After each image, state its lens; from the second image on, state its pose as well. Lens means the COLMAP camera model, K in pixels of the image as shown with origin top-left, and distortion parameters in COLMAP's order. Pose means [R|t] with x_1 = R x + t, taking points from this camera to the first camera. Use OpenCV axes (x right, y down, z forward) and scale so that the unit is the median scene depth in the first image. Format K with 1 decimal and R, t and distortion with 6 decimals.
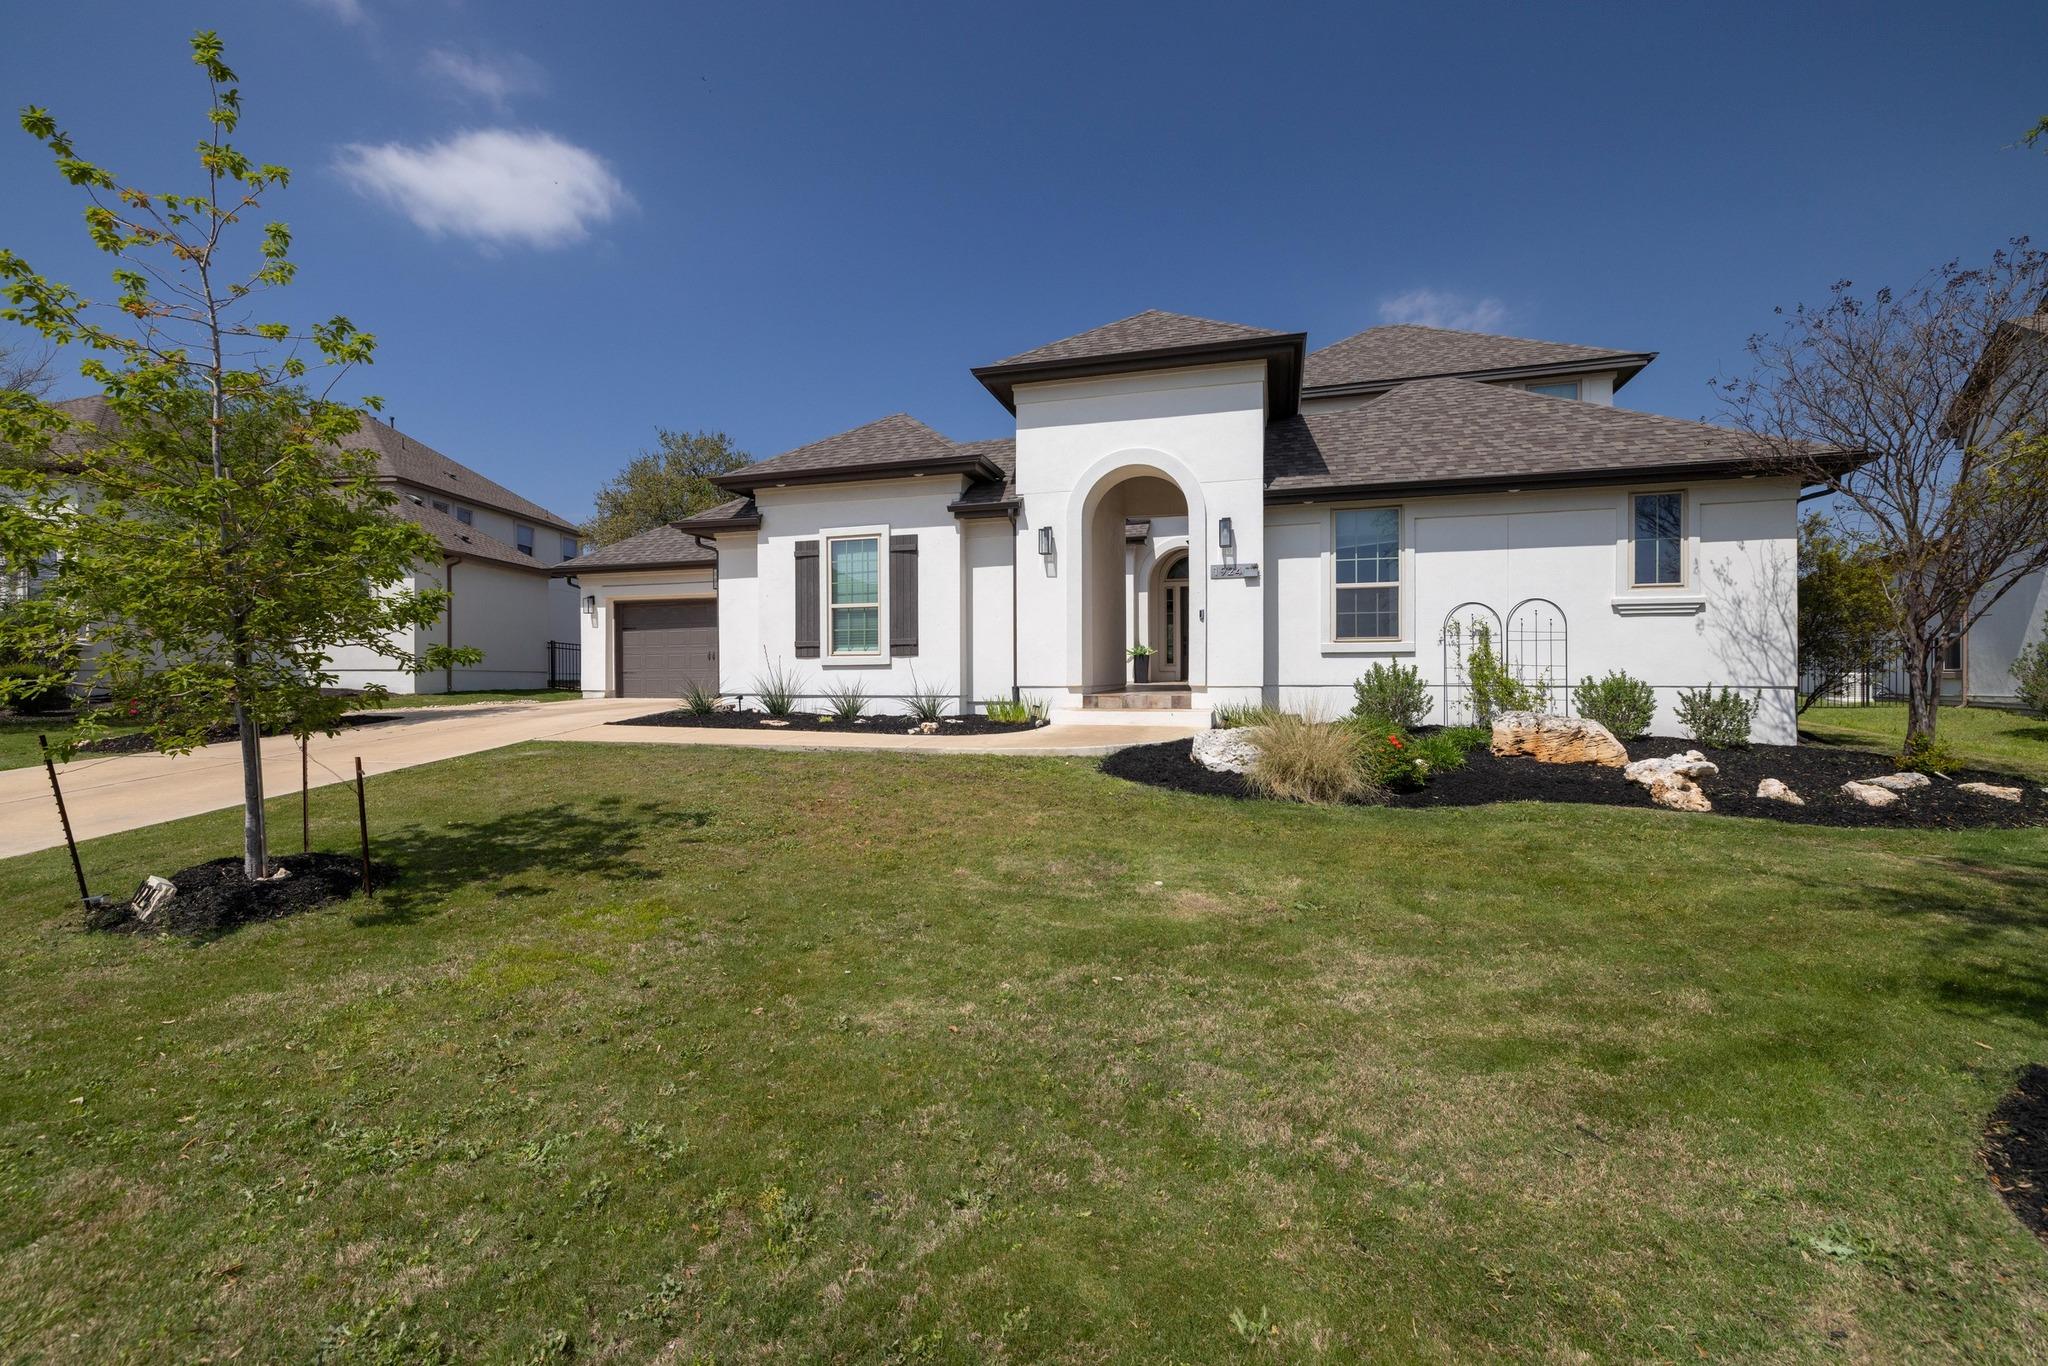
lens RADIAL K [[858.0, 0, 1014.7], [0, 858.0, 687.8], [0, 0, 1]] dist [0.000019, -0.000078]
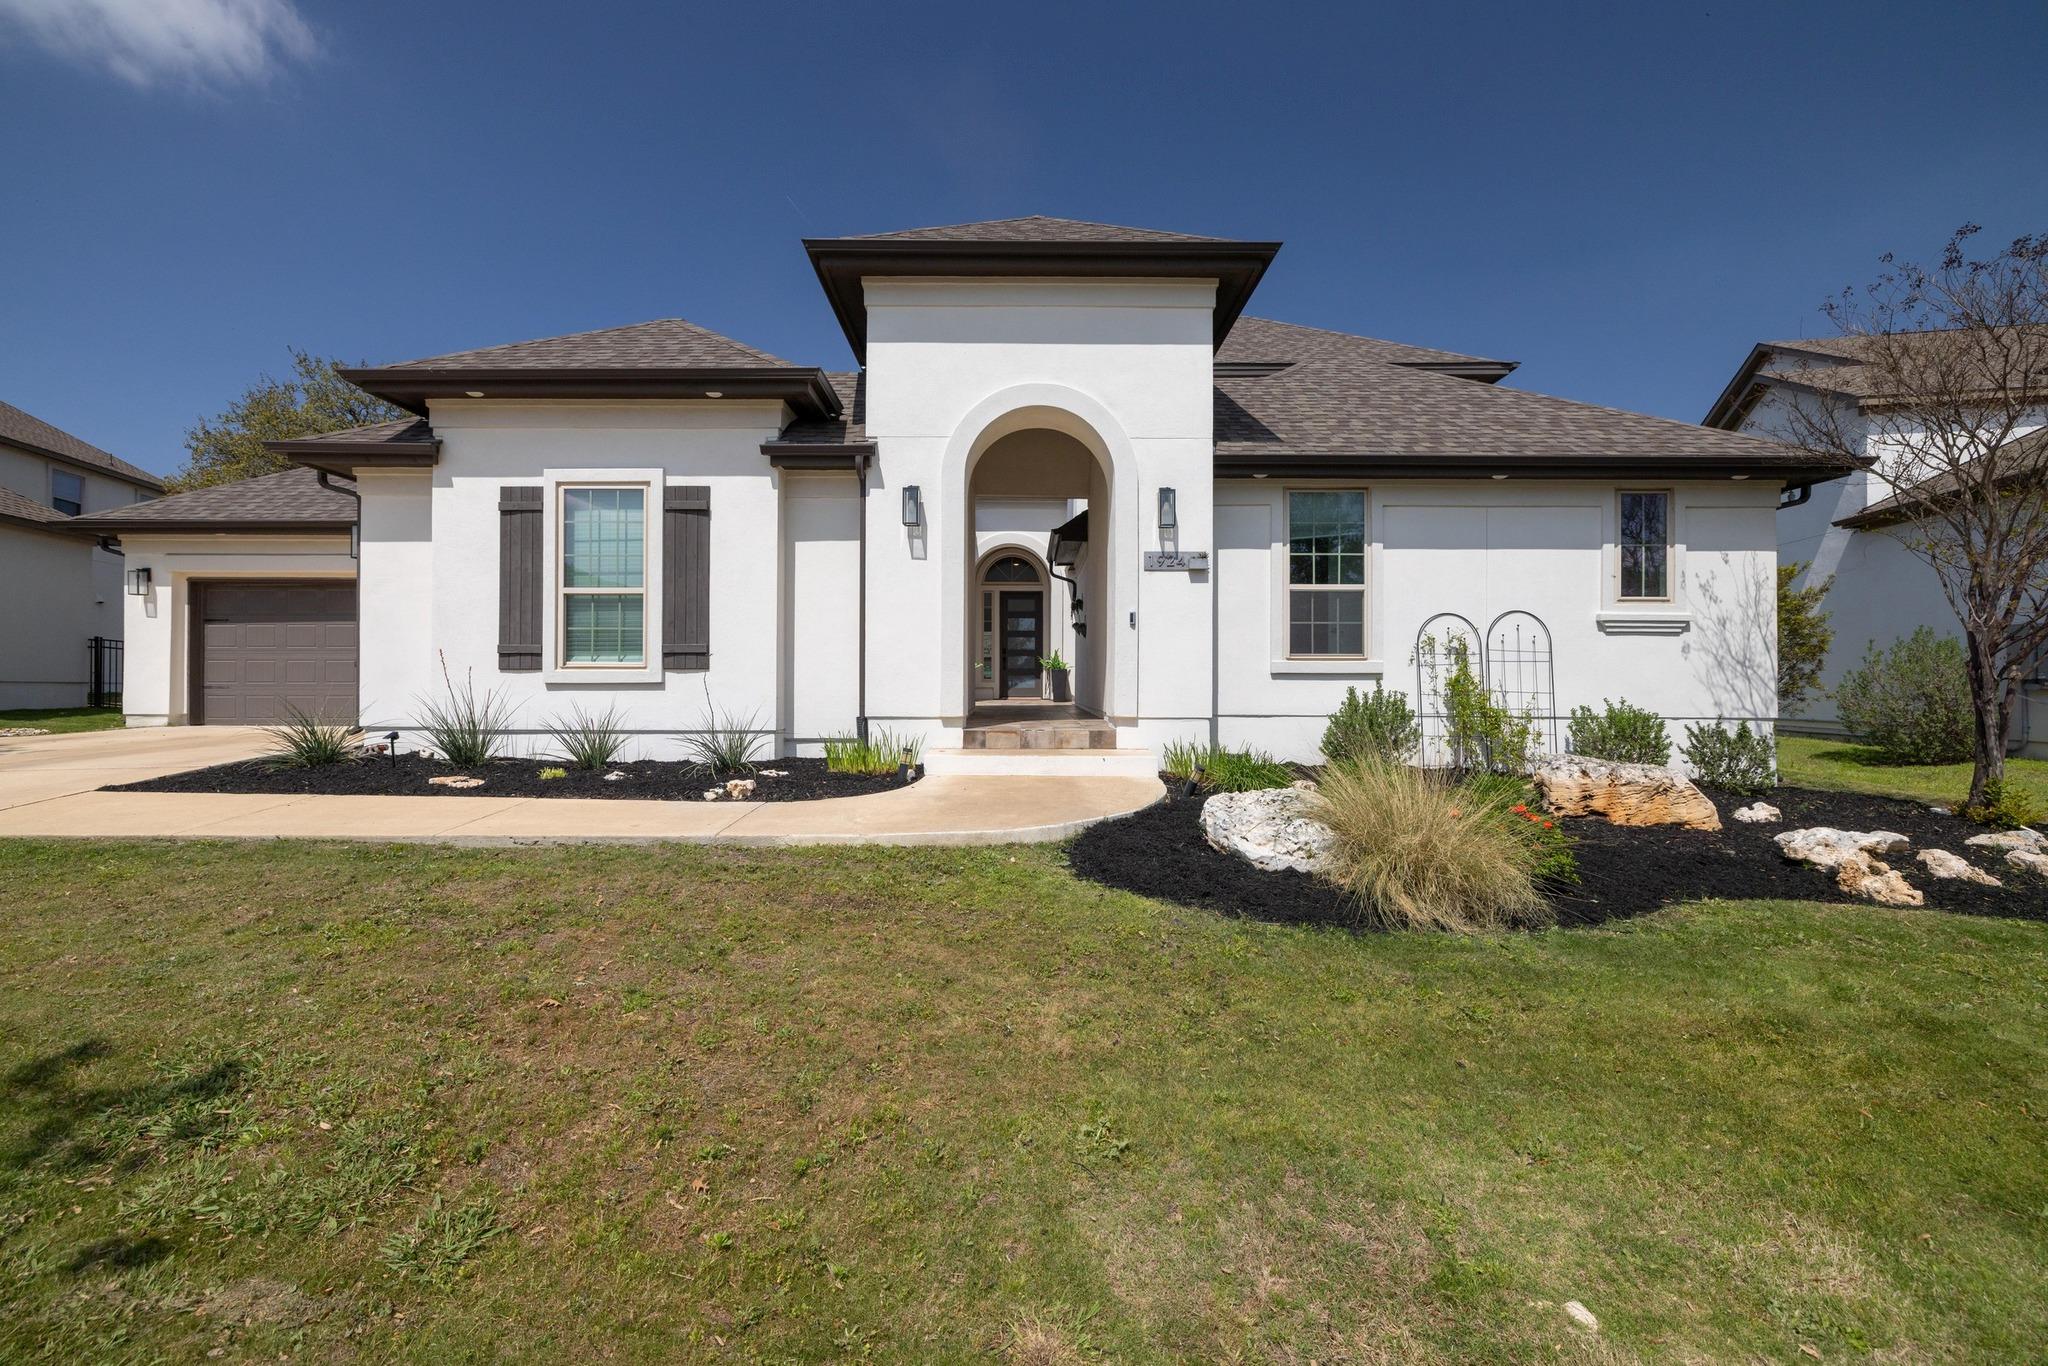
lens RADIAL K [[858.0, 0, 1016.3], [0, 858.0, 682.1], [0, 0, 1]] dist [0.000019, -0.000078]
pose [[0.958299, 0.007856, 0.285659, -0.077755], [-0.002501, 0.999814, -0.019107, -0.016775], [-0.285756, 0.017595, 0.958141, 0.314535]]
